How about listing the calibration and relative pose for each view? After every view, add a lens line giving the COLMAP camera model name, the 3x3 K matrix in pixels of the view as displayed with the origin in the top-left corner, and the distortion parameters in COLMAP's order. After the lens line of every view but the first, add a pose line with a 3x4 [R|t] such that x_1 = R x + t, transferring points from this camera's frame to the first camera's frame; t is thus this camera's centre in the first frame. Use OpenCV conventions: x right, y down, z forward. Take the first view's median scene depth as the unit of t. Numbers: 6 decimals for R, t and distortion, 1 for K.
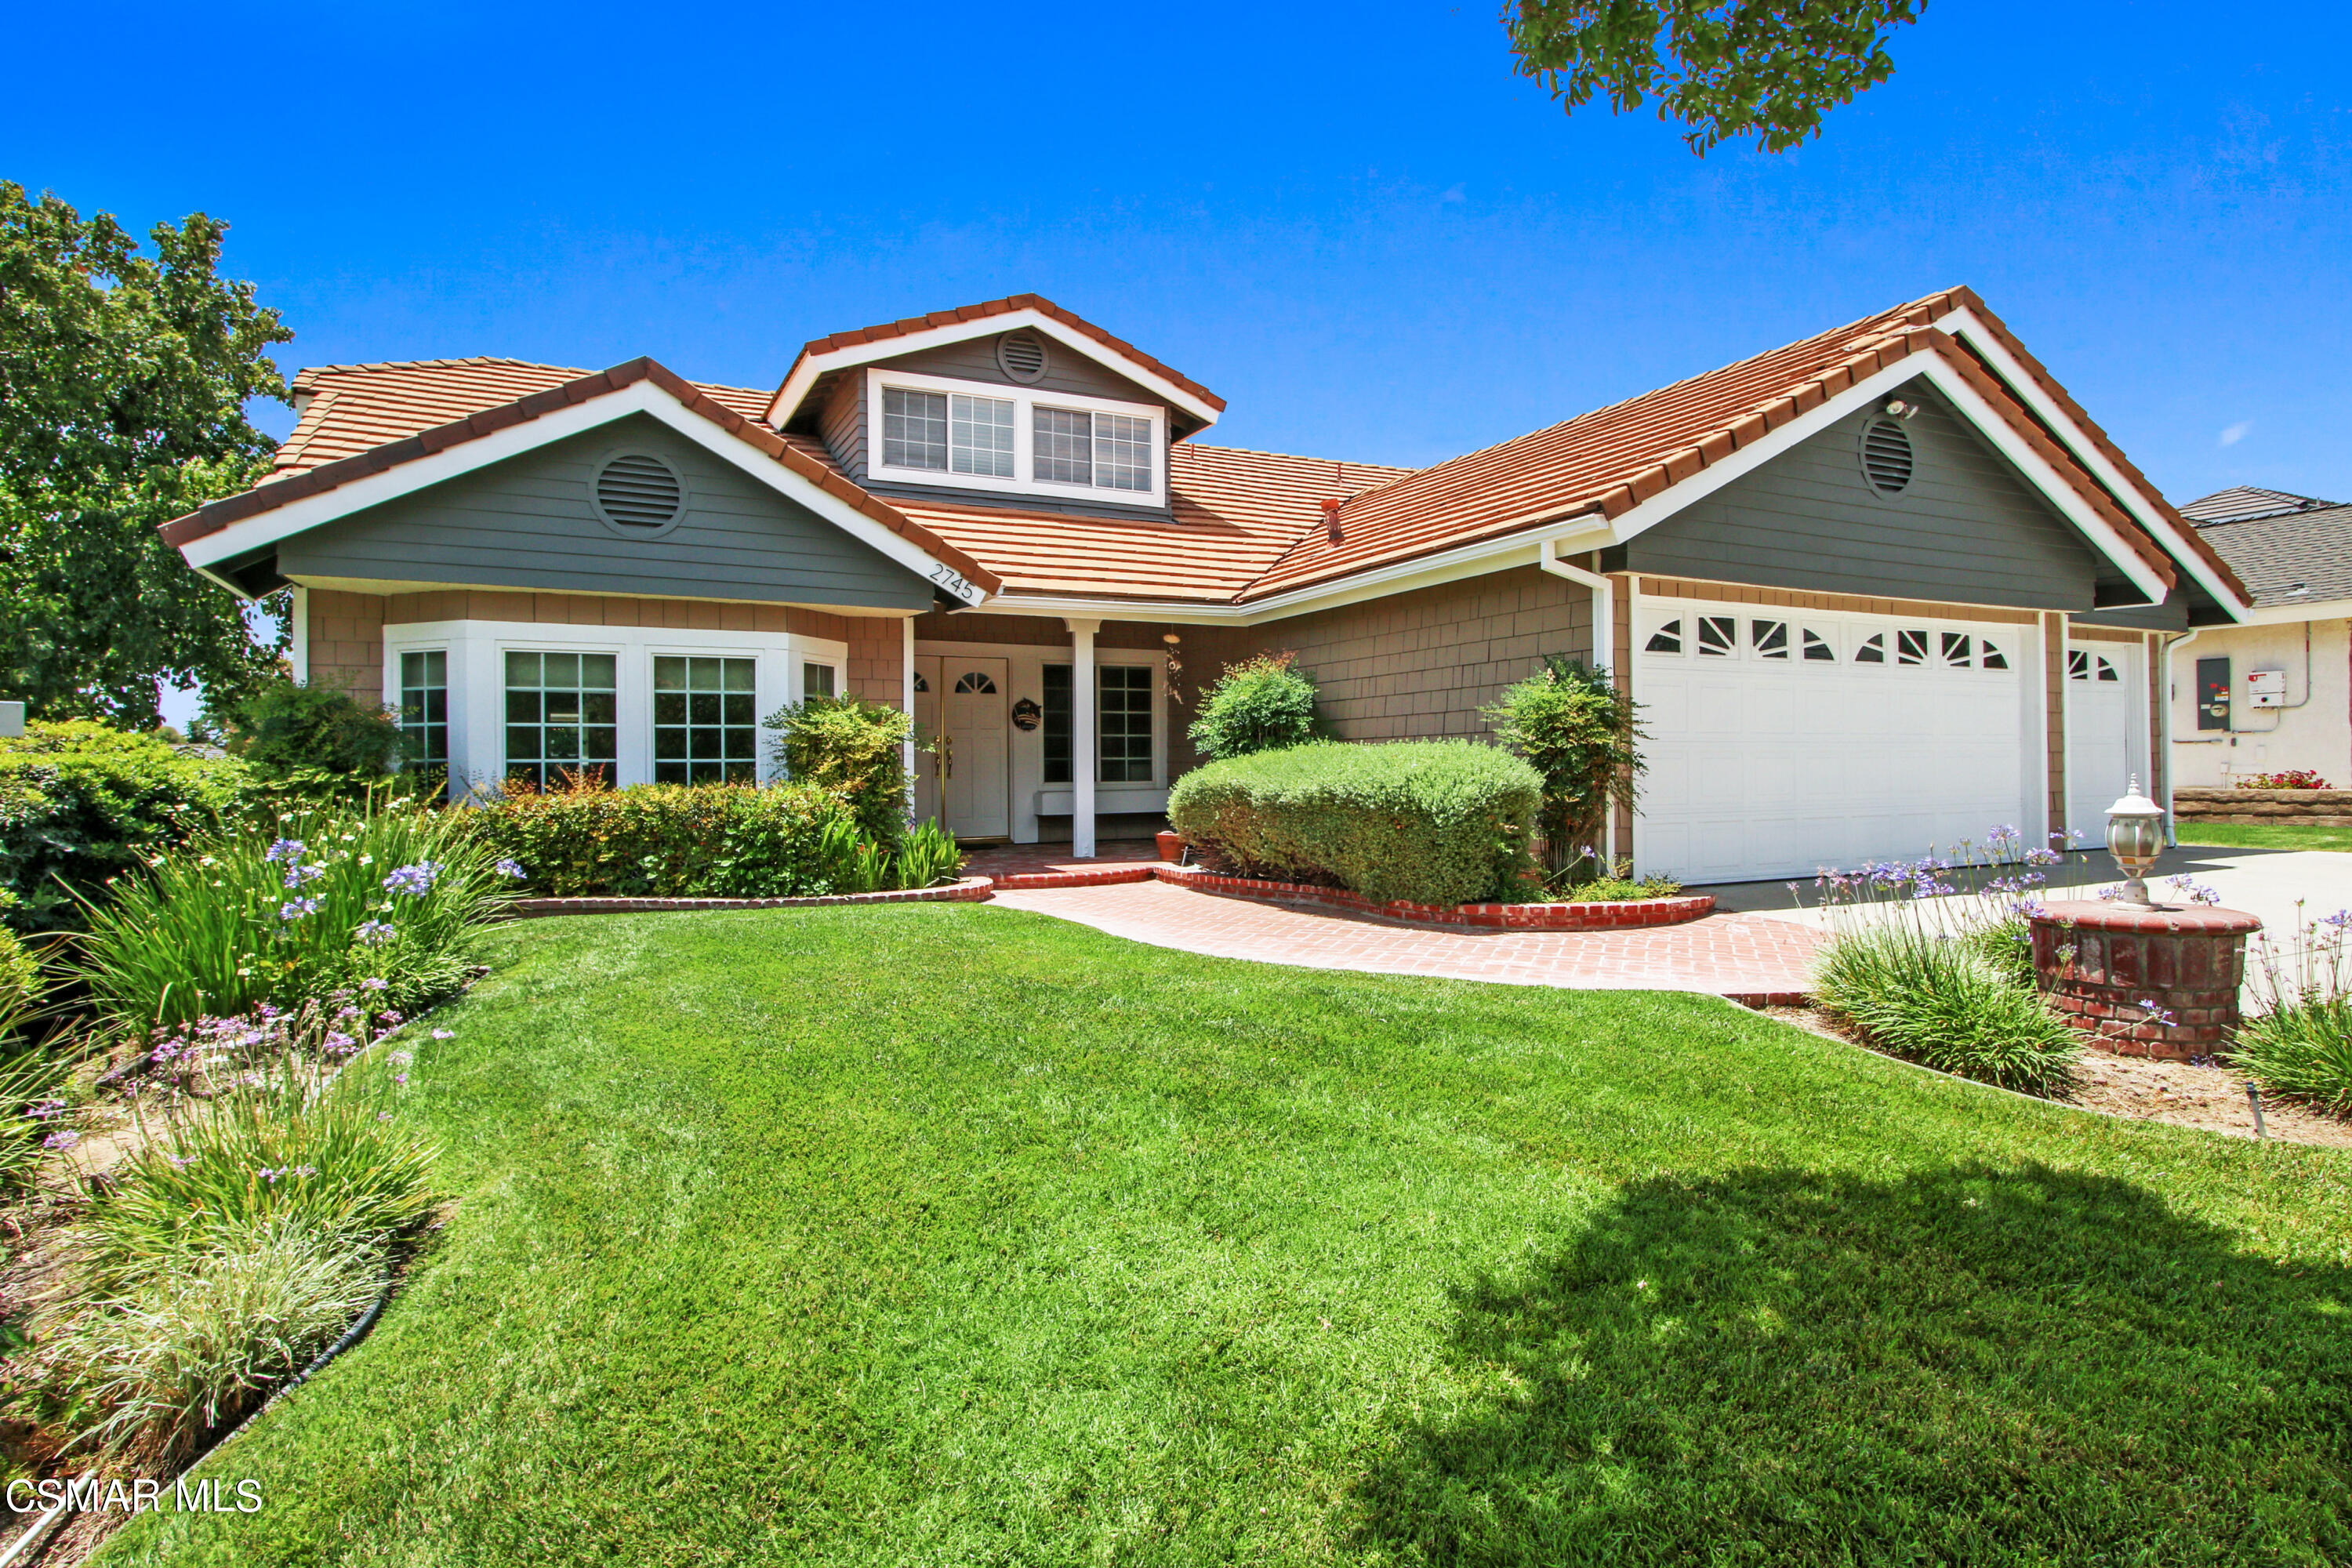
lens RADIAL K [[1213.3, 0, 1131.0], [0, 1213.3, 746.6], [0, 0, 1]] dist [-0.009444, -0.005112]
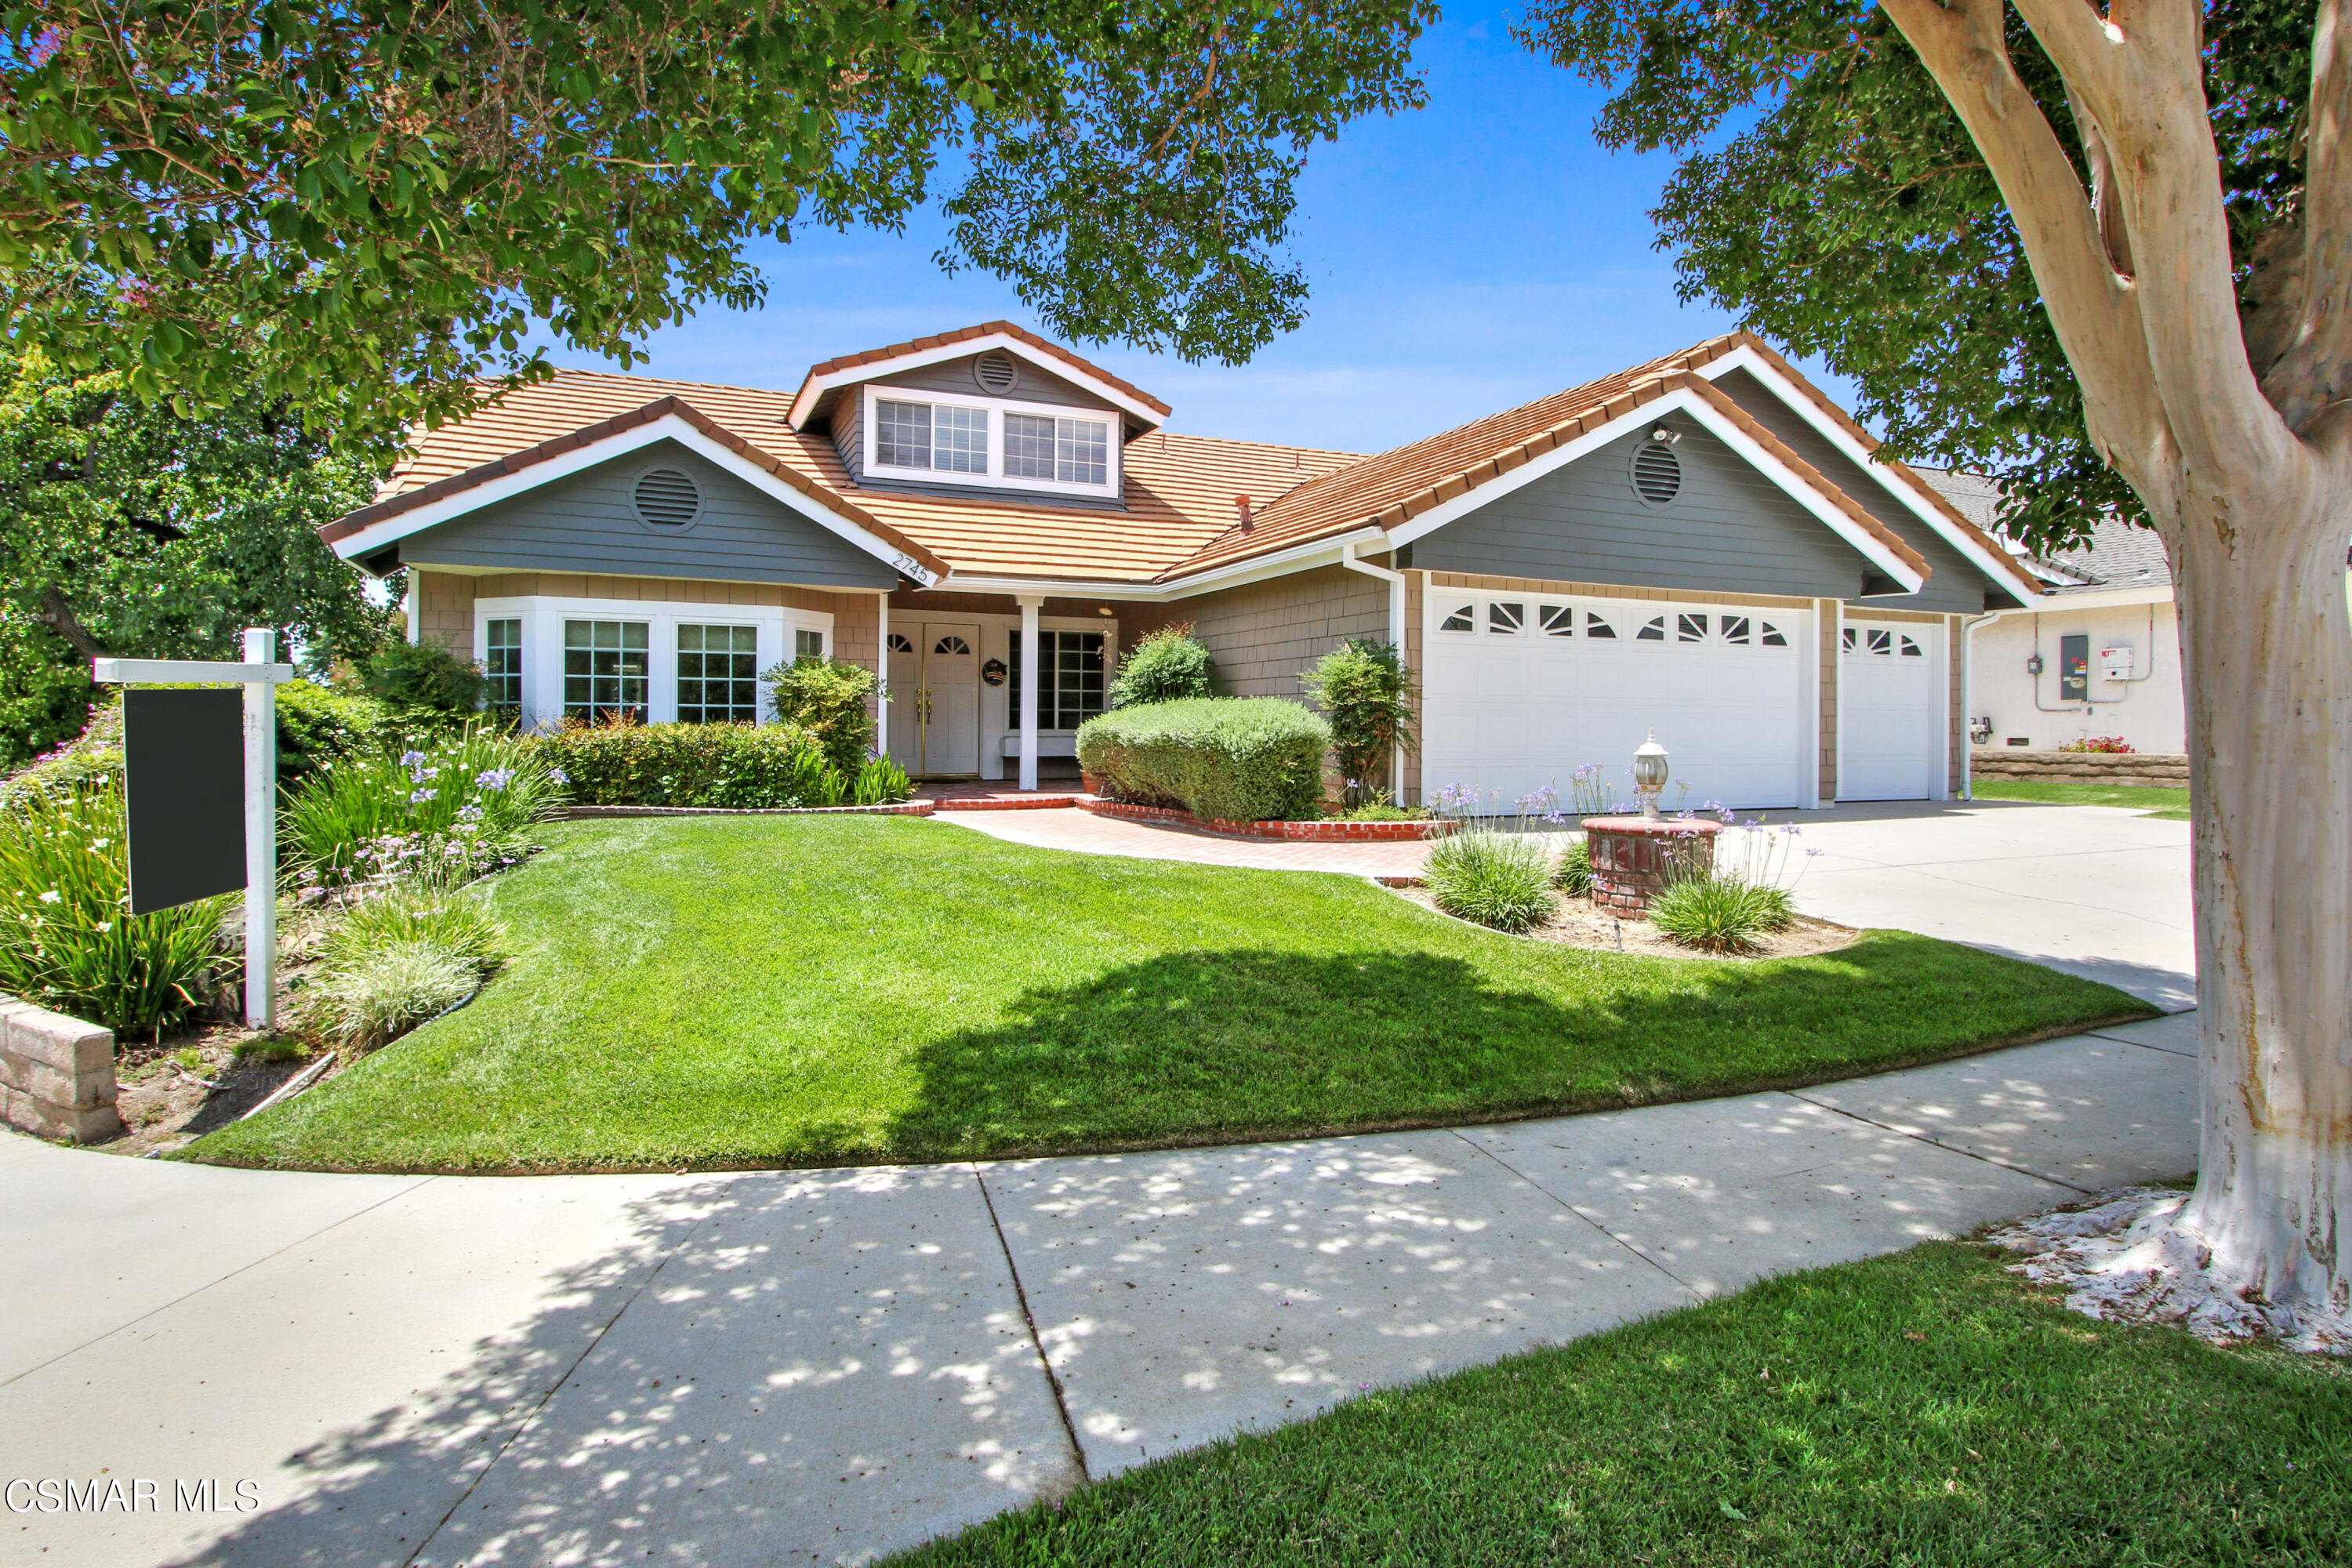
lens RADIAL K [[1213.3, 0, 1131.4], [0, 1213.3, 708.0], [0, 0, 1]] dist [-0.009444, -0.005112]
pose [[0.998534, 0.014967, -0.052021, 0.161767], [-0.014684, 0.999875, 0.005812, -0.000010], [0.052102, -0.005040, 0.998629, -0.272337]]
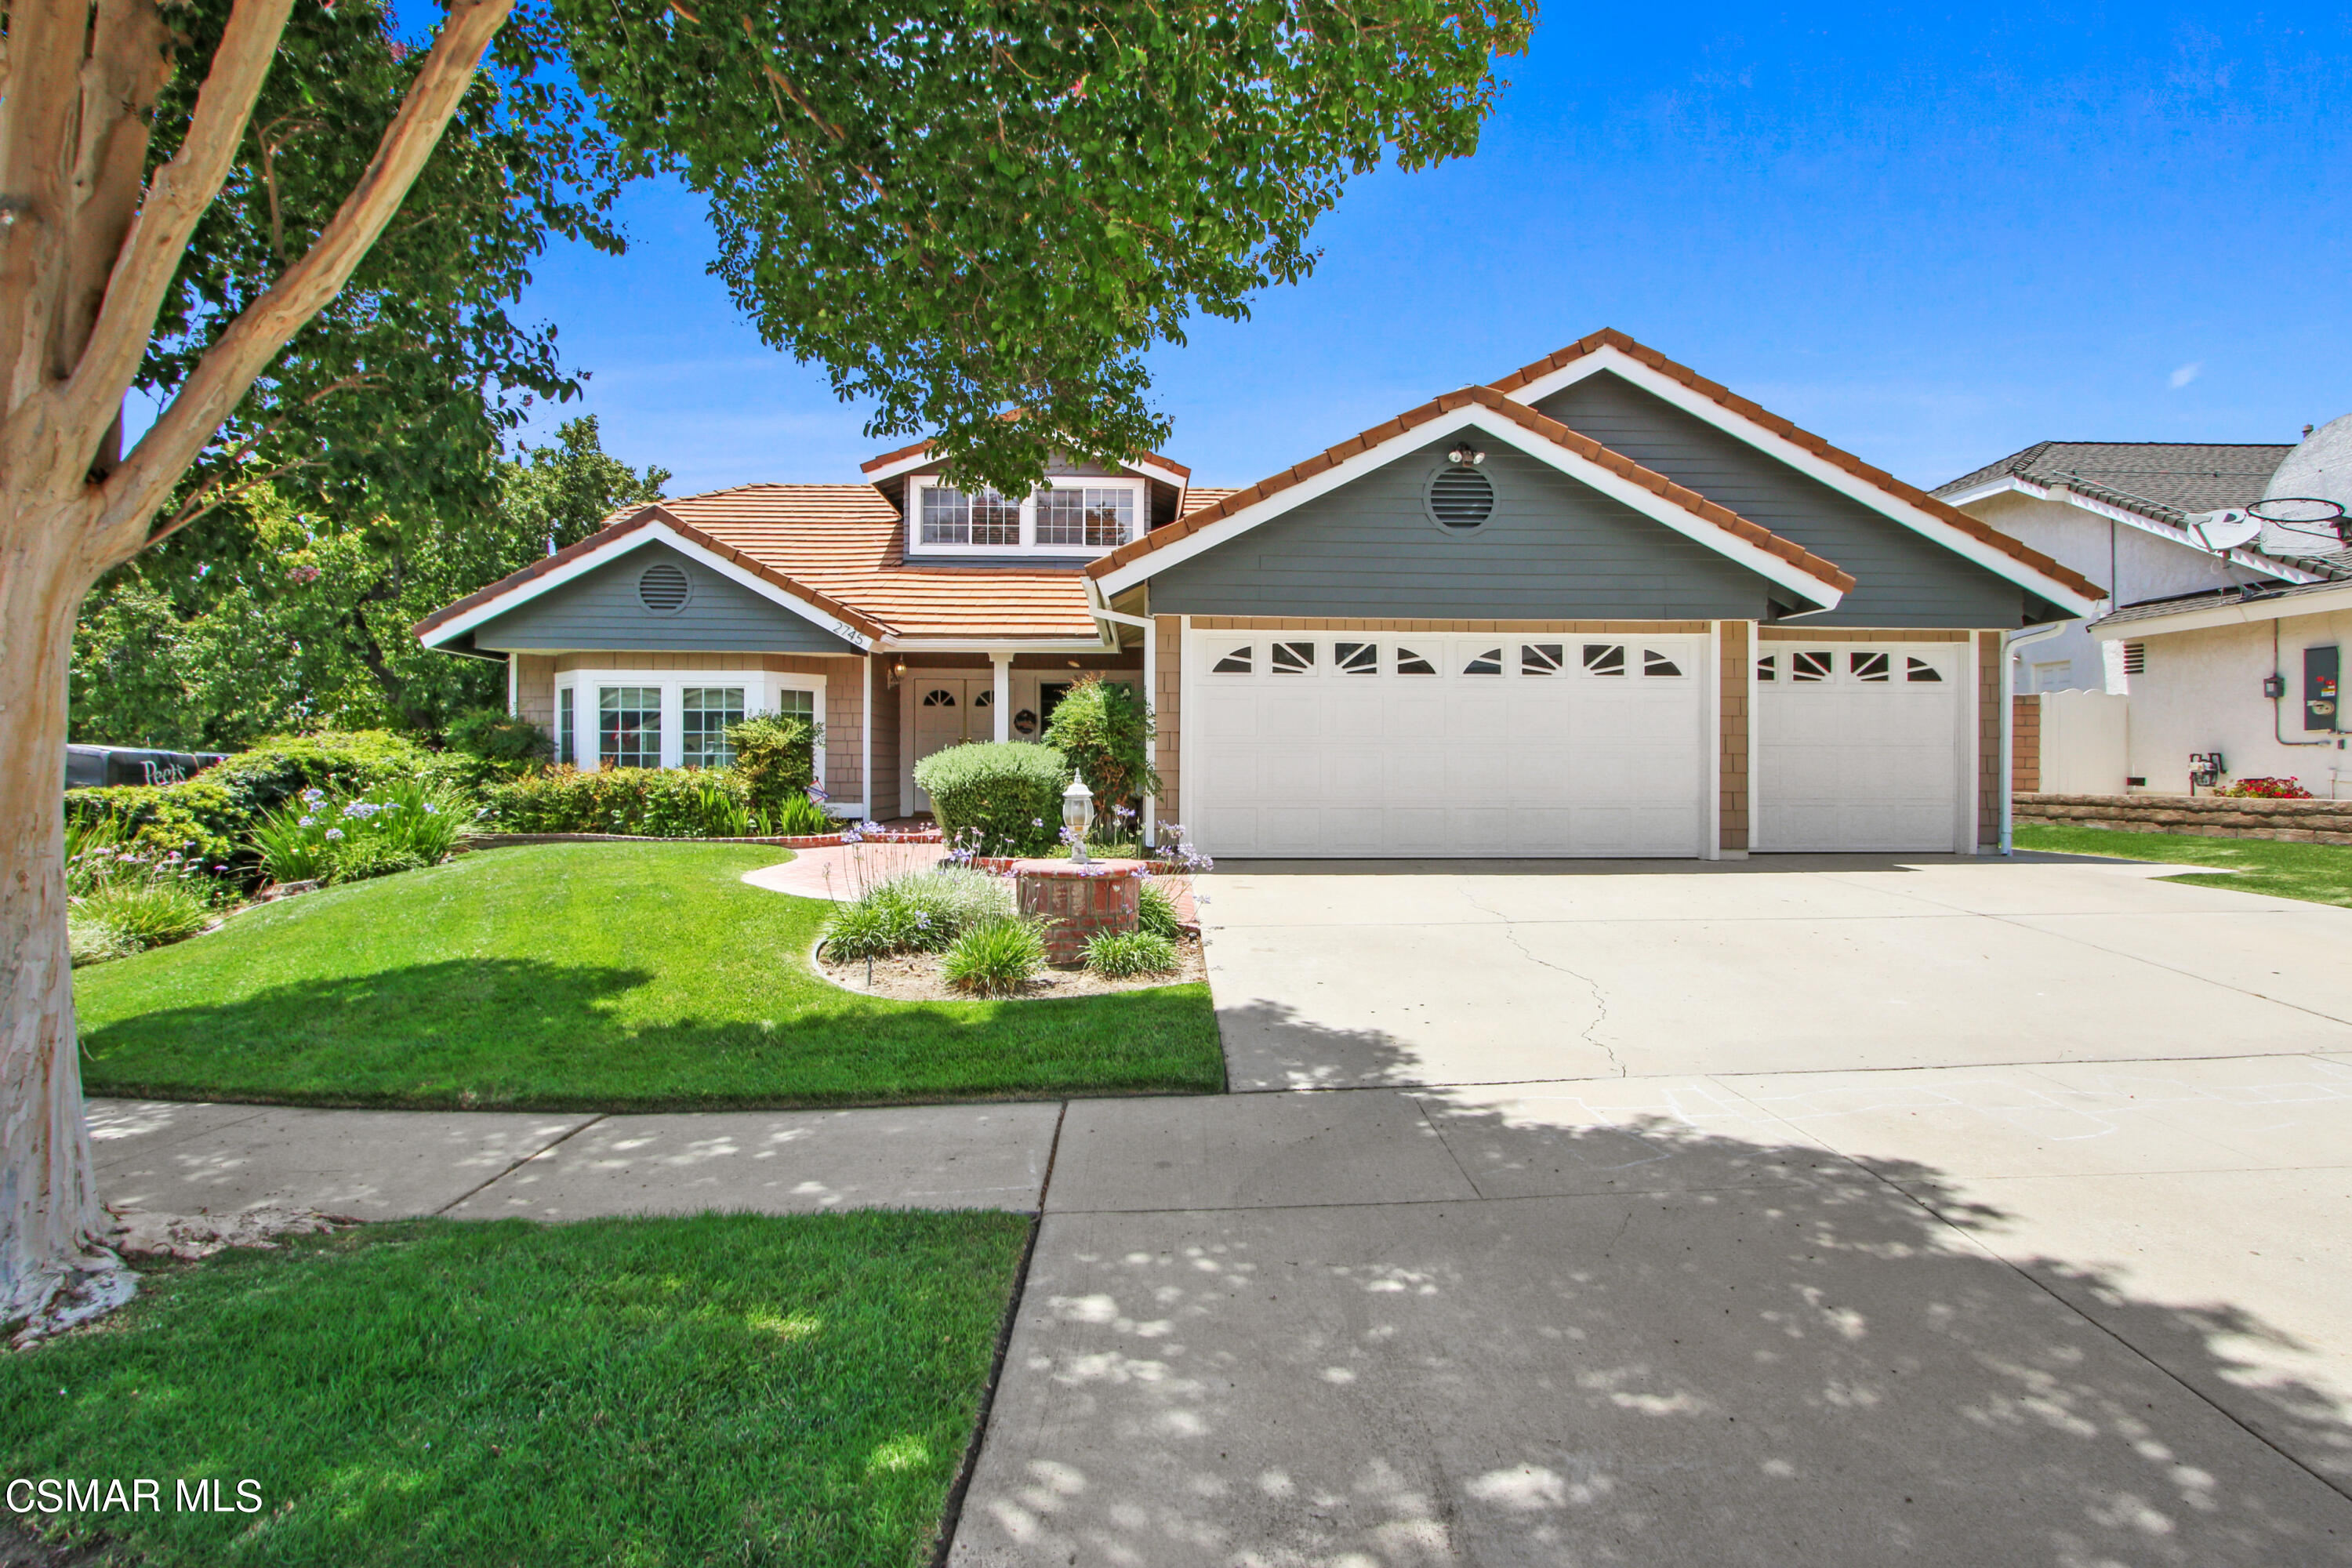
lens RADIAL K [[1138.6, 0, 1197.1], [0, 1138.6, 773.3], [0, 0, 1]] dist [-0.011145, 0.003614]
pose [[0.916342, 0.013004, -0.400185, 0.855188], [-0.002505, 0.999639, 0.026747, -0.004353], [0.400388, -0.023507, 0.916044, -0.111524]]
